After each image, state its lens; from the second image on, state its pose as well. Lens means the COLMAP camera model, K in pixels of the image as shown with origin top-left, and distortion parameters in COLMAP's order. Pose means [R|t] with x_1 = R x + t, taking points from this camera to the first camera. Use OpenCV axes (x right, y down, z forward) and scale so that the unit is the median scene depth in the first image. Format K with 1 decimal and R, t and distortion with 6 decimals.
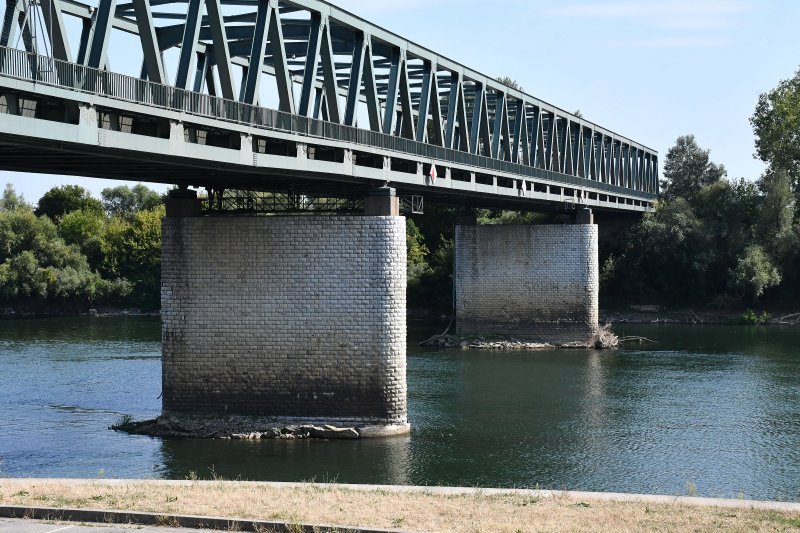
lens RADIAL K [[1663.2, 0, 397.1], [0, 1663.2, 265.3], [0, 0, 1]] dist [0.437194, 0.000000]
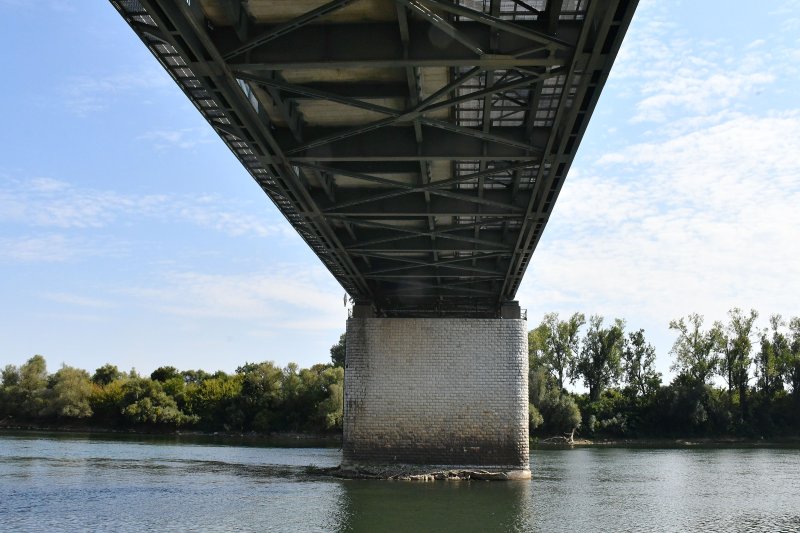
lens RADIAL K [[717.7, 0, 402.9], [0, 717.7, 268.2], [0, 0, 1]] dist [-0.066433, 0.009795]
pose [[0.984109, 0.060462, 0.166952, -0.174735], [-0.020931, 0.973187, -0.229063, 0.058849], [-0.176325, 0.221929, 0.958988, 0.358483]]
